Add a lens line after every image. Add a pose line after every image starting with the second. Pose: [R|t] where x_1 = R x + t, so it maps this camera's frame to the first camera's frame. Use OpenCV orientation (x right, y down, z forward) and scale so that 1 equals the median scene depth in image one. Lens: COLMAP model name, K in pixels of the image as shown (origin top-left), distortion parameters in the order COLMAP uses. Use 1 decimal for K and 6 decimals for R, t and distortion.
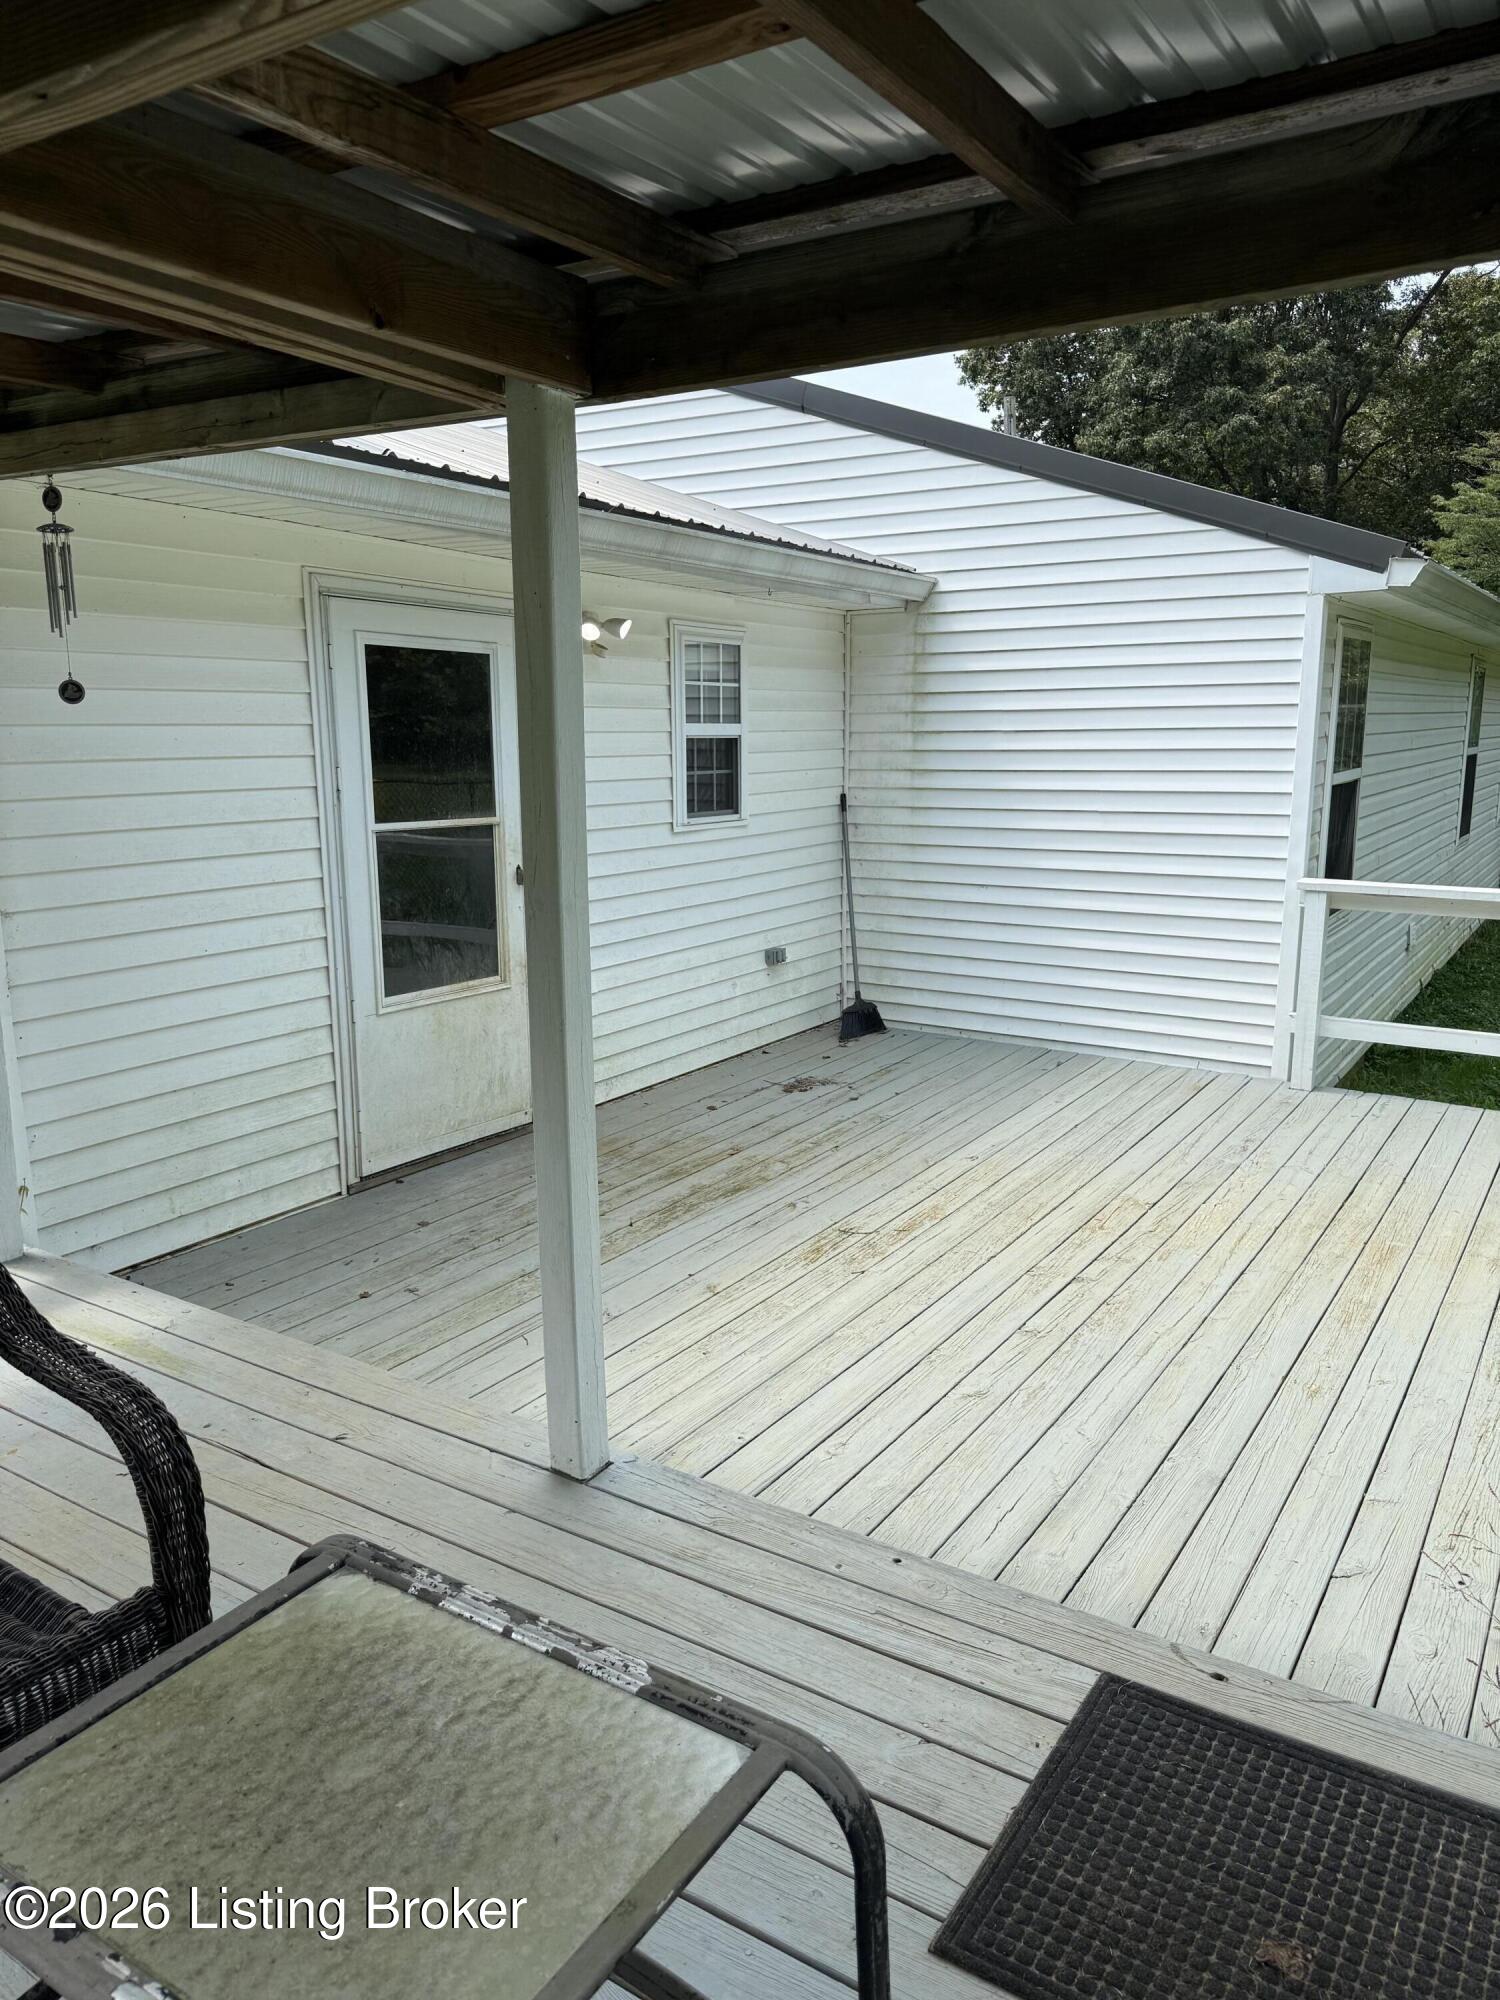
lens RADIAL K [[1420.9, 0, 759.5], [0, 1420.9, 1006.8], [0, 0, 1]] dist [0.011017, -0.011581]
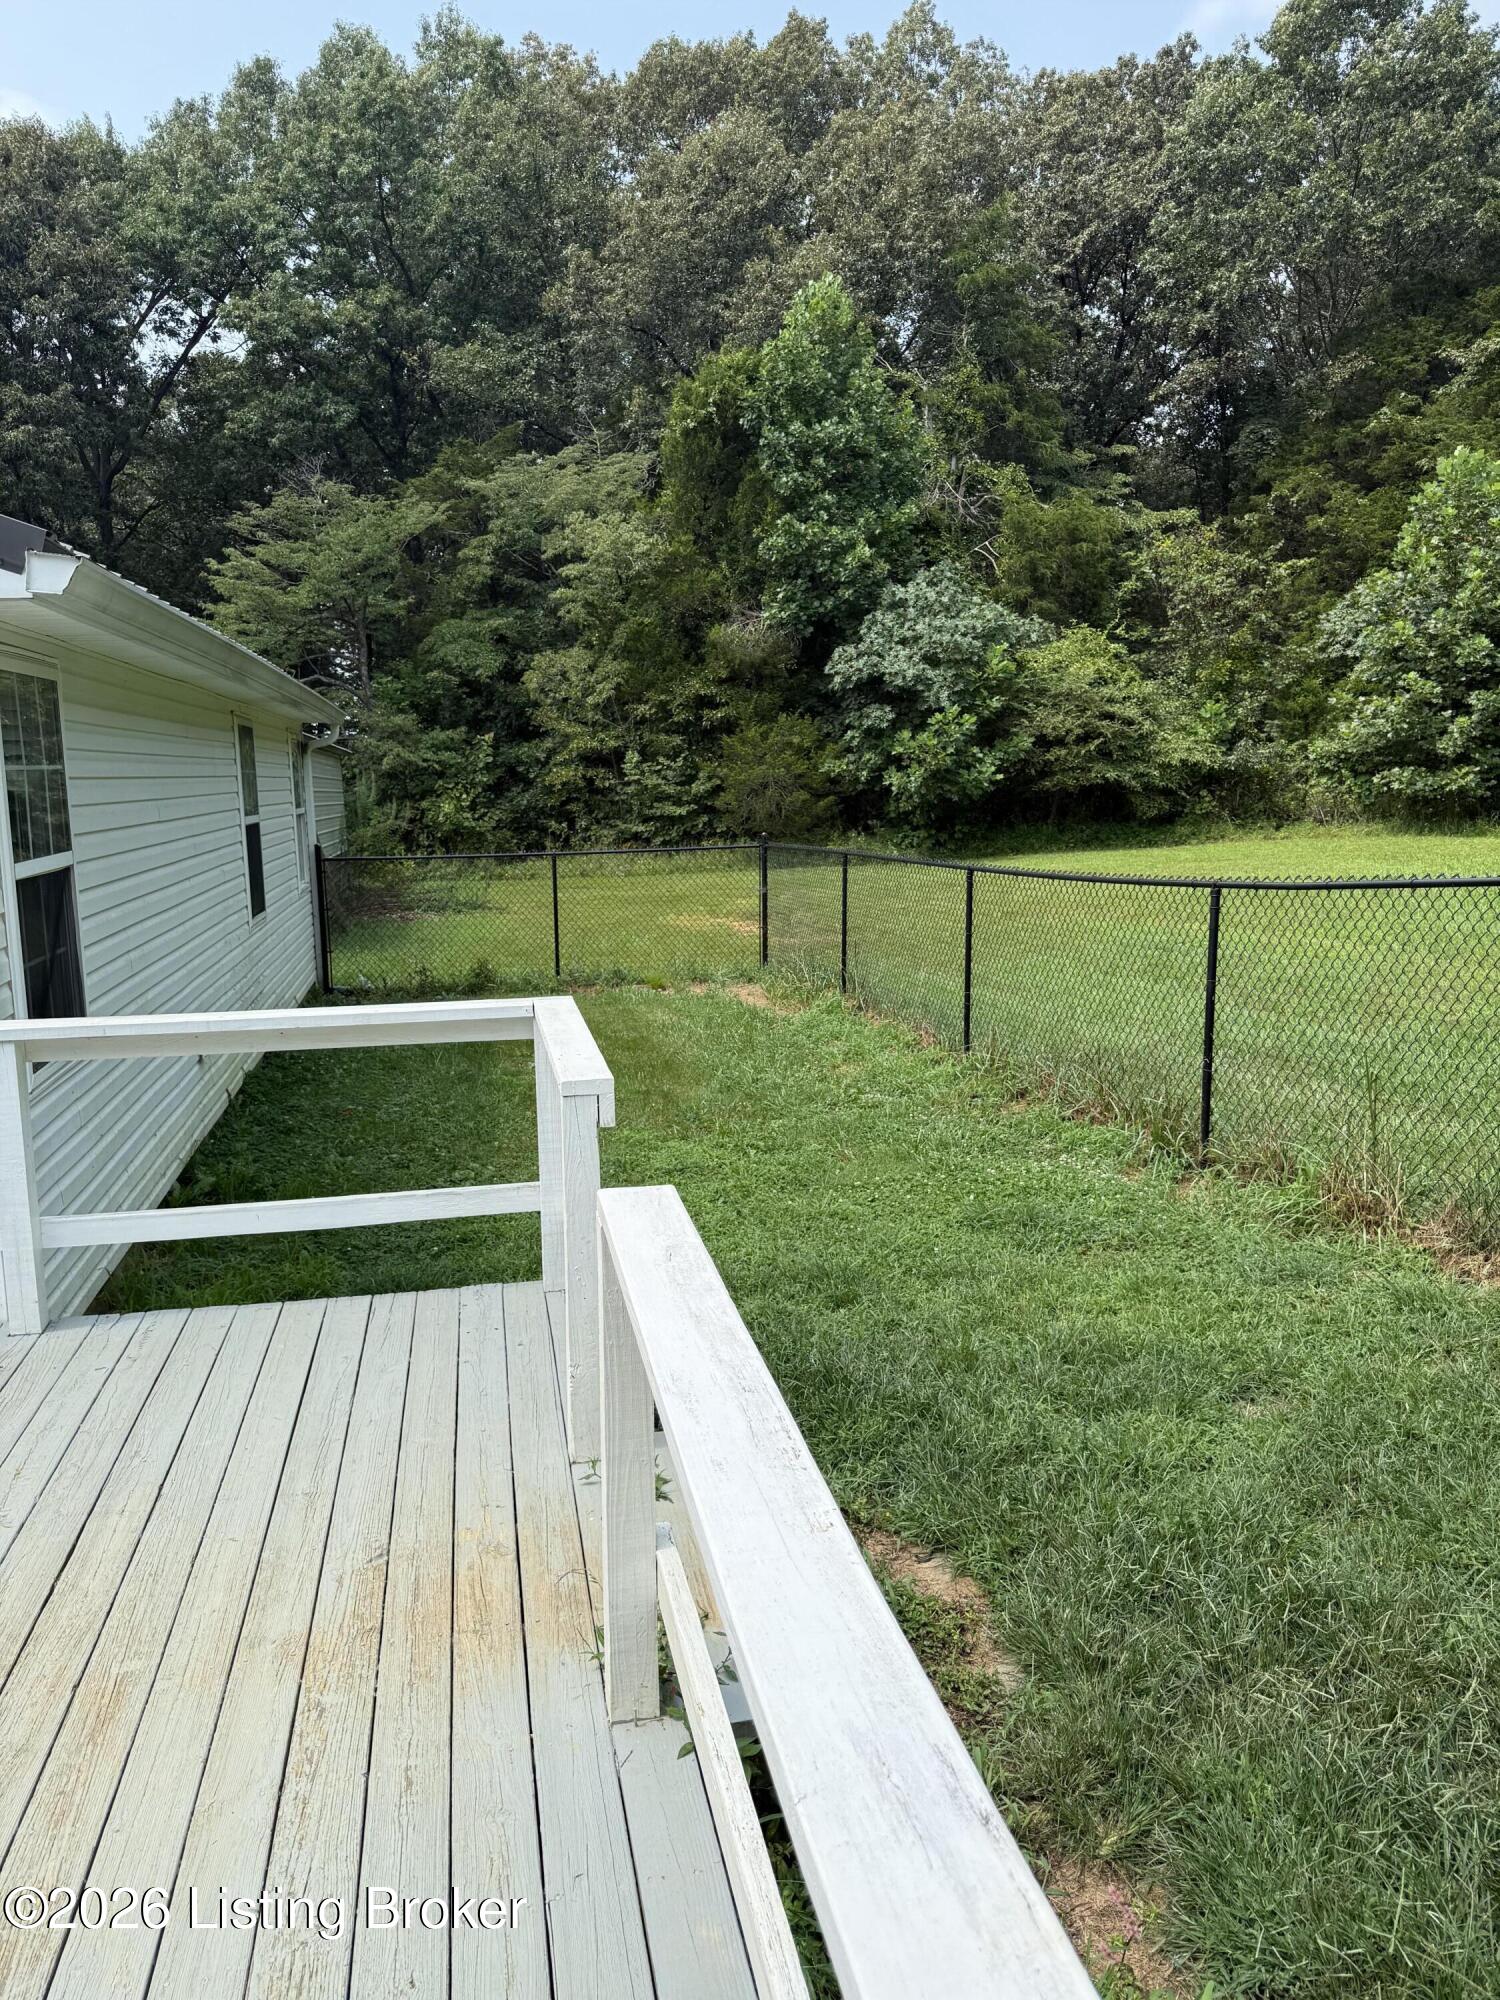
lens RADIAL K [[1420.9, 0, 759.5], [0, 1420.9, 1006.8], [0, 0, 1]] dist [0.011017, -0.011581]
pose [[0.718849, -0.117430, 0.685176, 0.105579], [0.148184, 0.988860, 0.014011, -0.029451], [-0.679189, 0.091461, 0.728242, 0.147600]]
